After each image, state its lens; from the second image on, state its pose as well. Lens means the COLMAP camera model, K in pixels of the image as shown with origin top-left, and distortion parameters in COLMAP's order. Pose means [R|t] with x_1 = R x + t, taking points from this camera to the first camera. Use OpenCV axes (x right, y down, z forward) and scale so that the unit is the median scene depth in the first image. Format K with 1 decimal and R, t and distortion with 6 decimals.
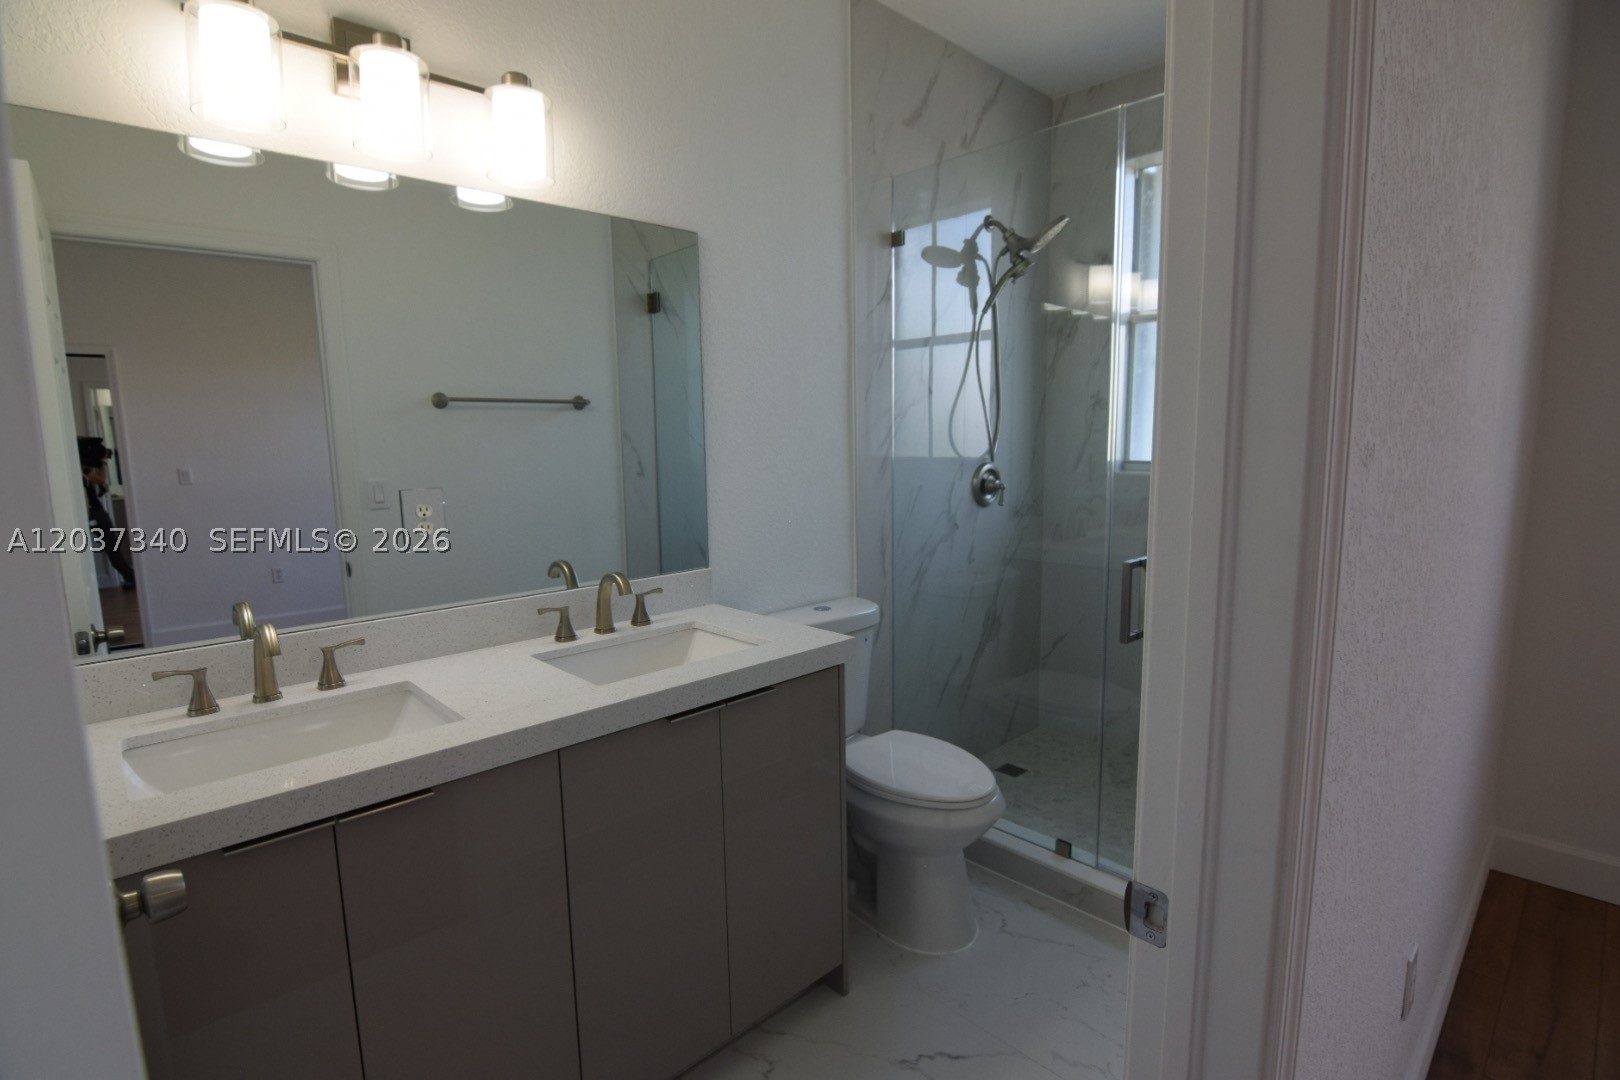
lens RADIAL K [[777.5, 0, 808.4], [0, 777.5, 540.7], [0, 0, 1]] dist [-0.015209, -0.006349]
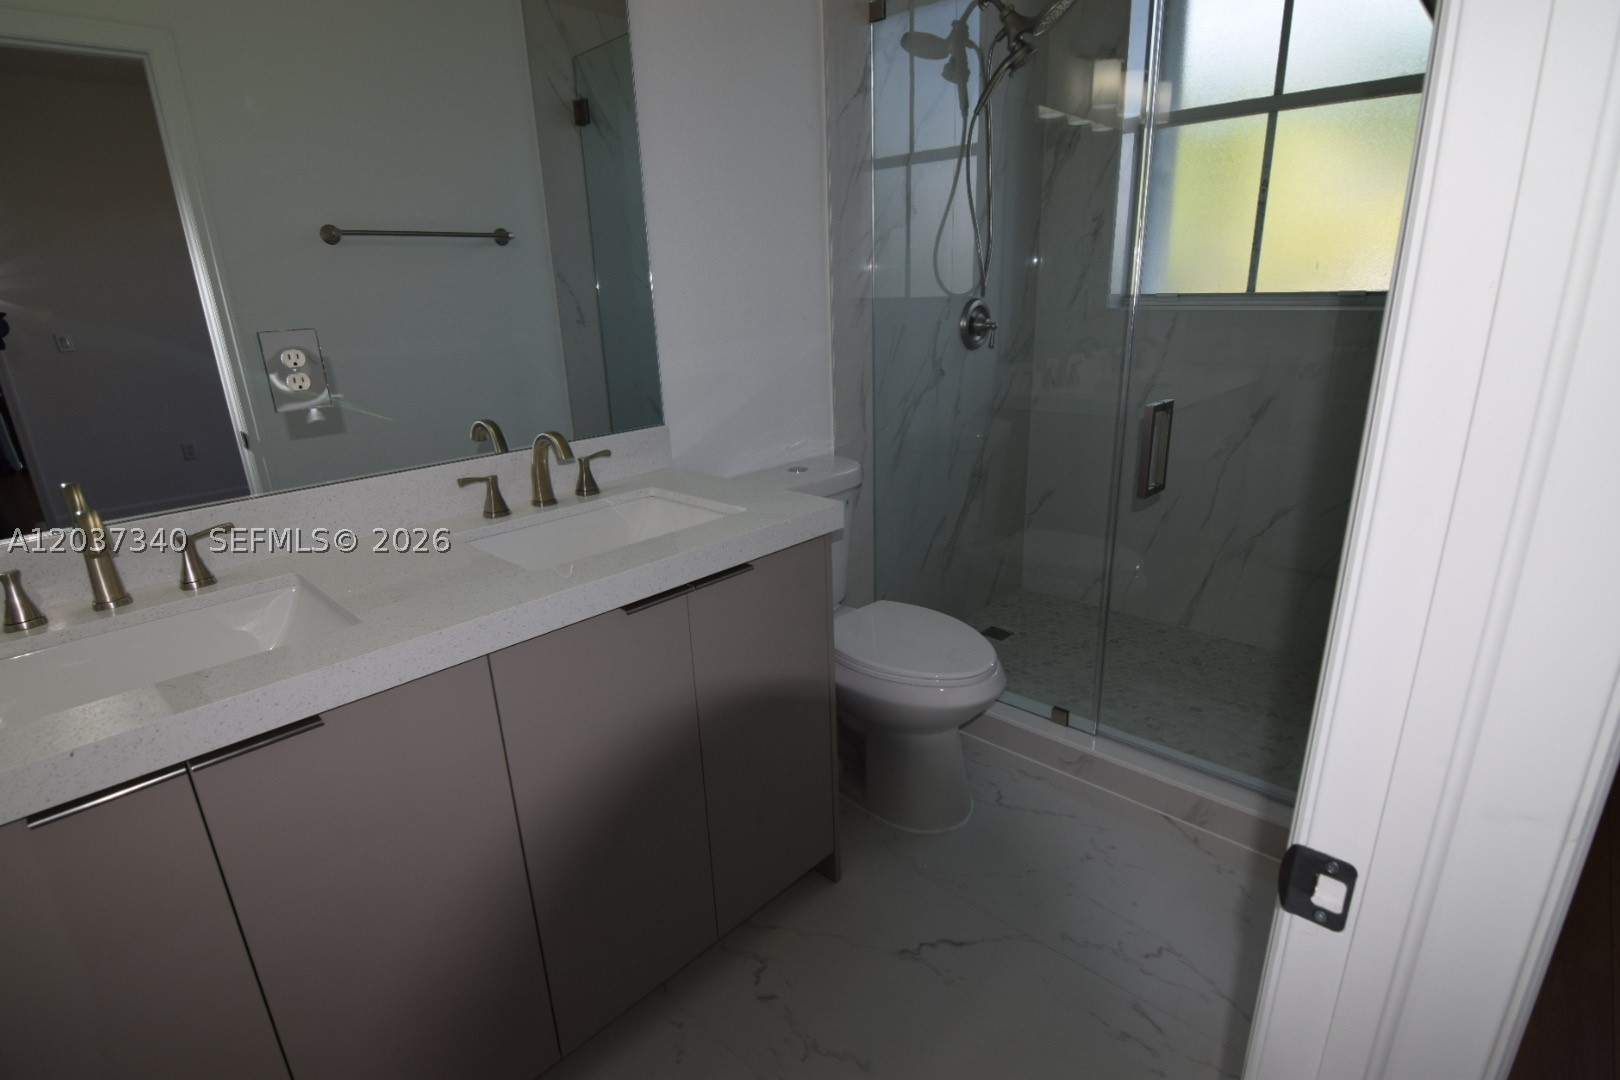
lens RADIAL K [[777.5, 0, 808.4], [0, 777.5, 540.7], [0, 0, 1]] dist [-0.015209, -0.006349]
pose [[0.998300, -0.033390, 0.047775, -0.012424], [0.024397, 0.983771, 0.177761, 0.009713], [-0.052935, -0.176293, 0.982913, 0.104027]]
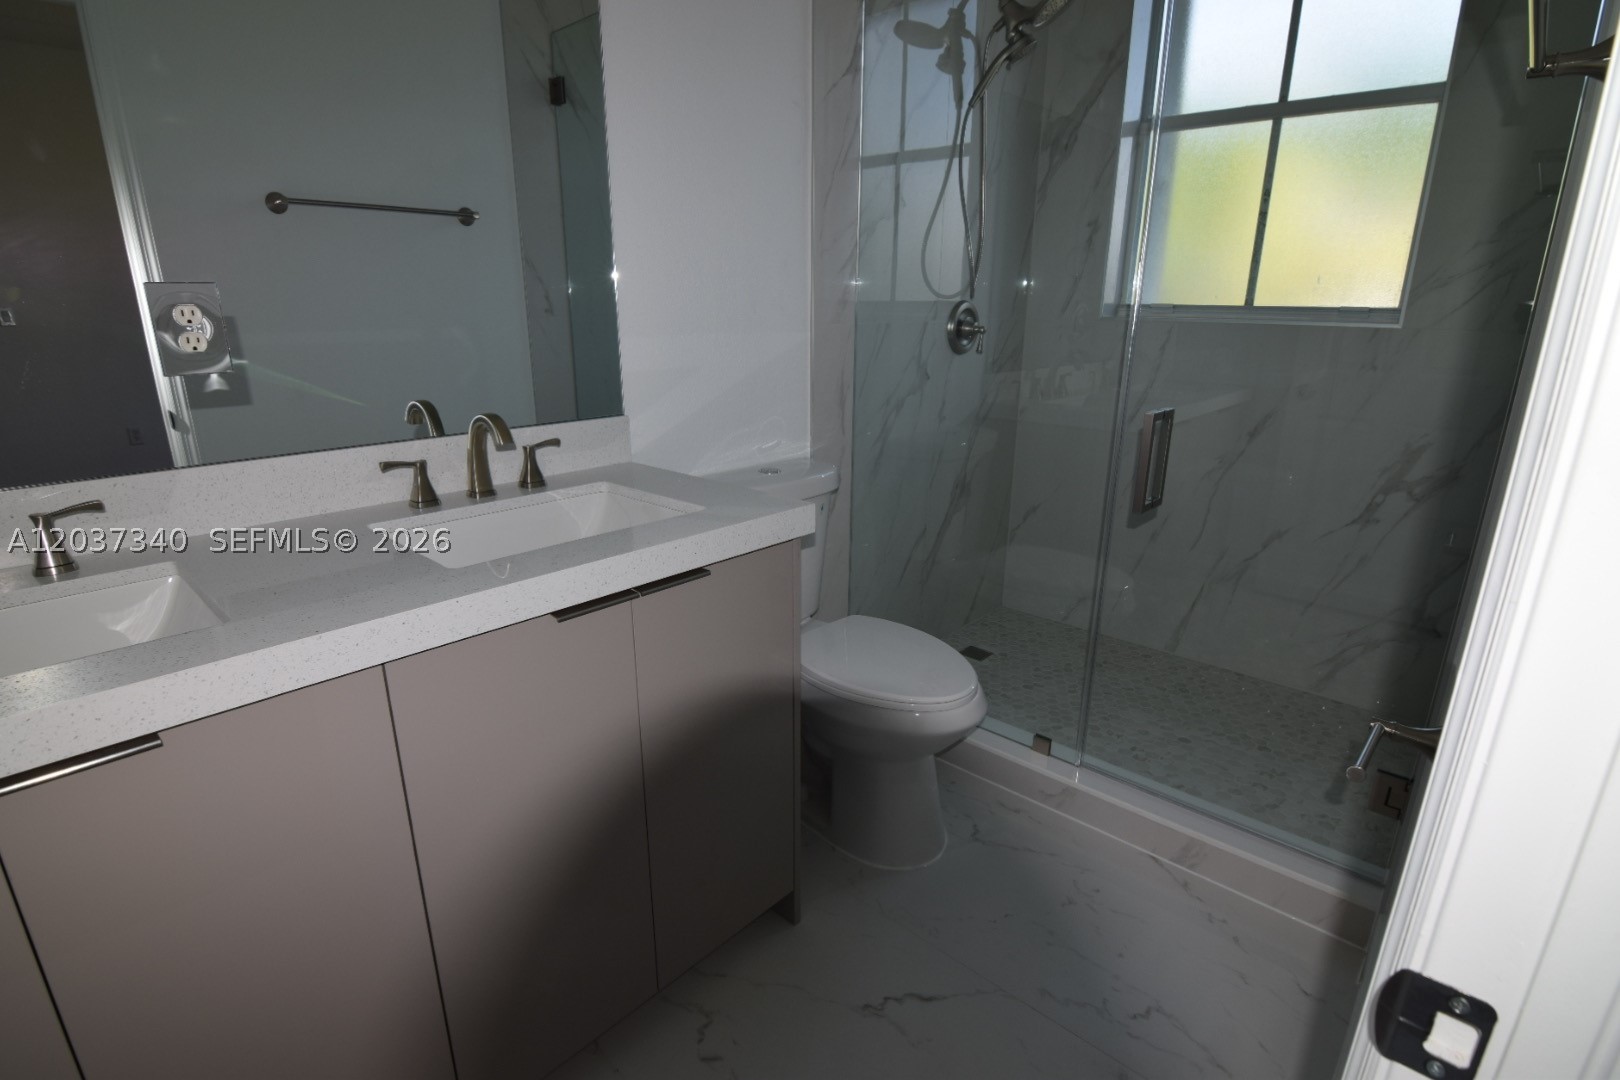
lens RADIAL K [[777.5, 0, 808.4], [0, 777.5, 540.7], [0, 0, 1]] dist [-0.015209, -0.006349]
pose [[0.997157, 0.000237, 0.075350, -0.001995], [-0.012453, 0.986764, 0.161685, 0.024210], [-0.074315, -0.162164, 0.983962, 0.157104]]
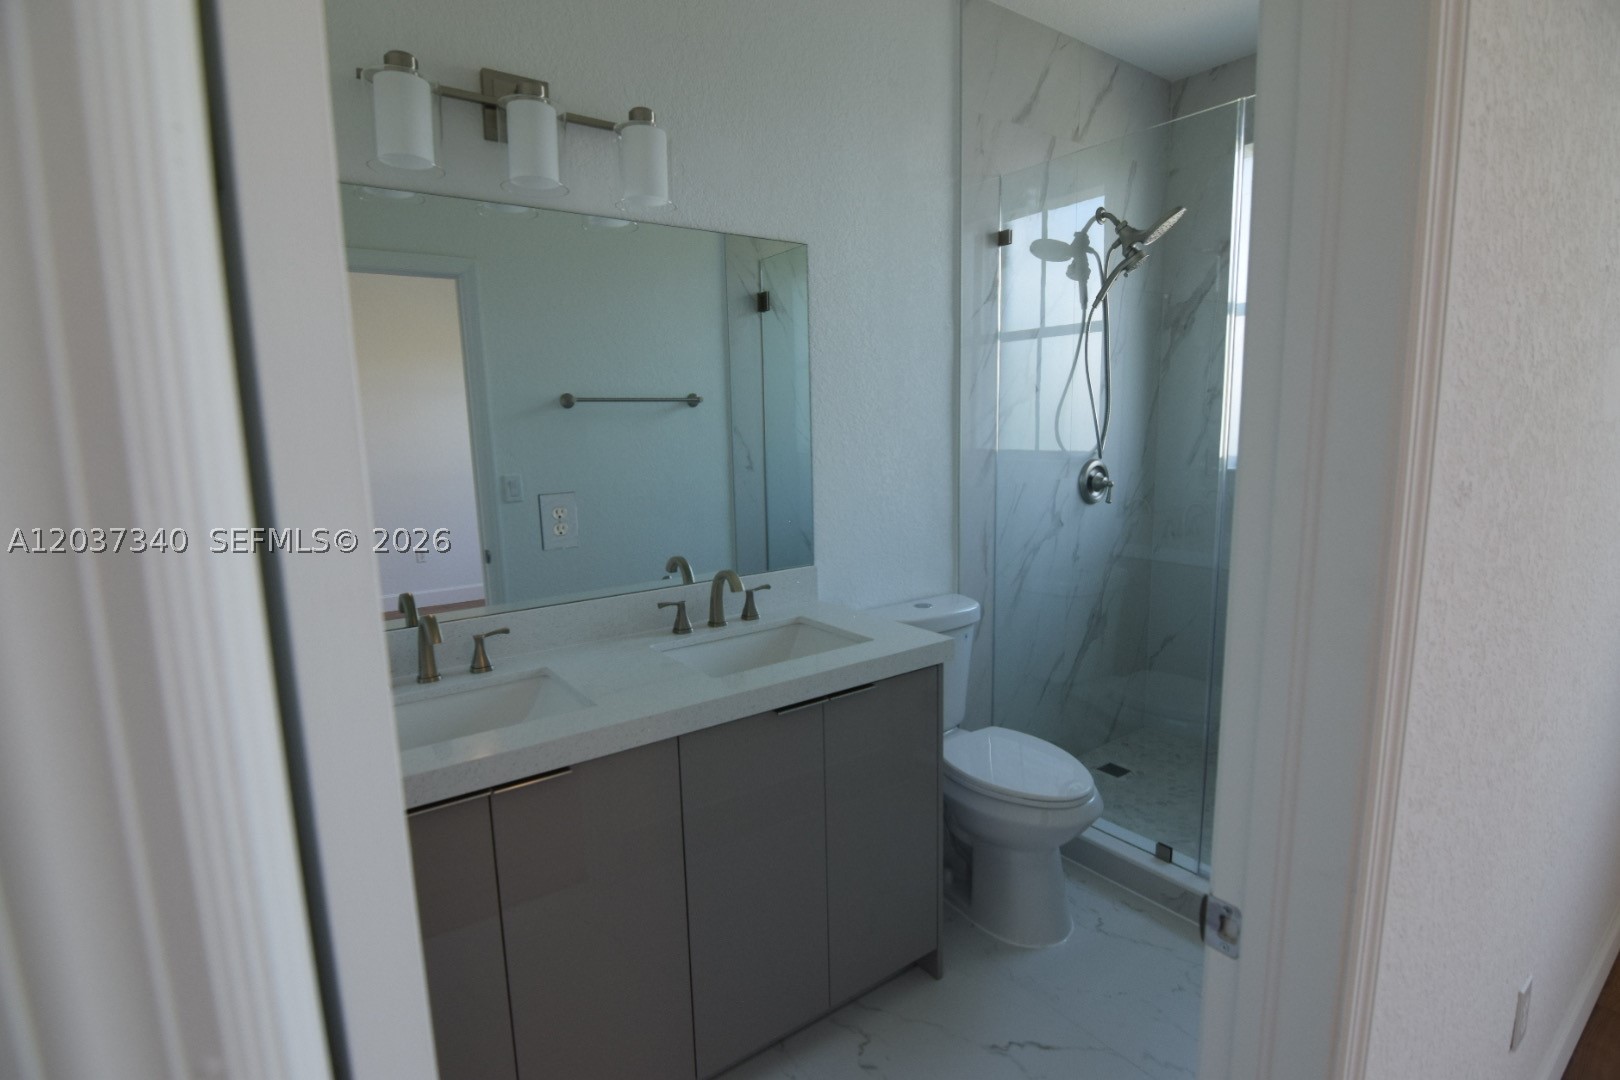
lens RADIAL K [[777.5, 0, 808.4], [0, 777.5, 540.7], [0, 0, 1]] dist [-0.015209, -0.006349]
pose [[0.990993, 0.014389, -0.133140, 0.002392], [-0.011464, 0.999676, 0.022712, -0.016620], [0.133424, -0.020981, 0.990837, -0.029705]]
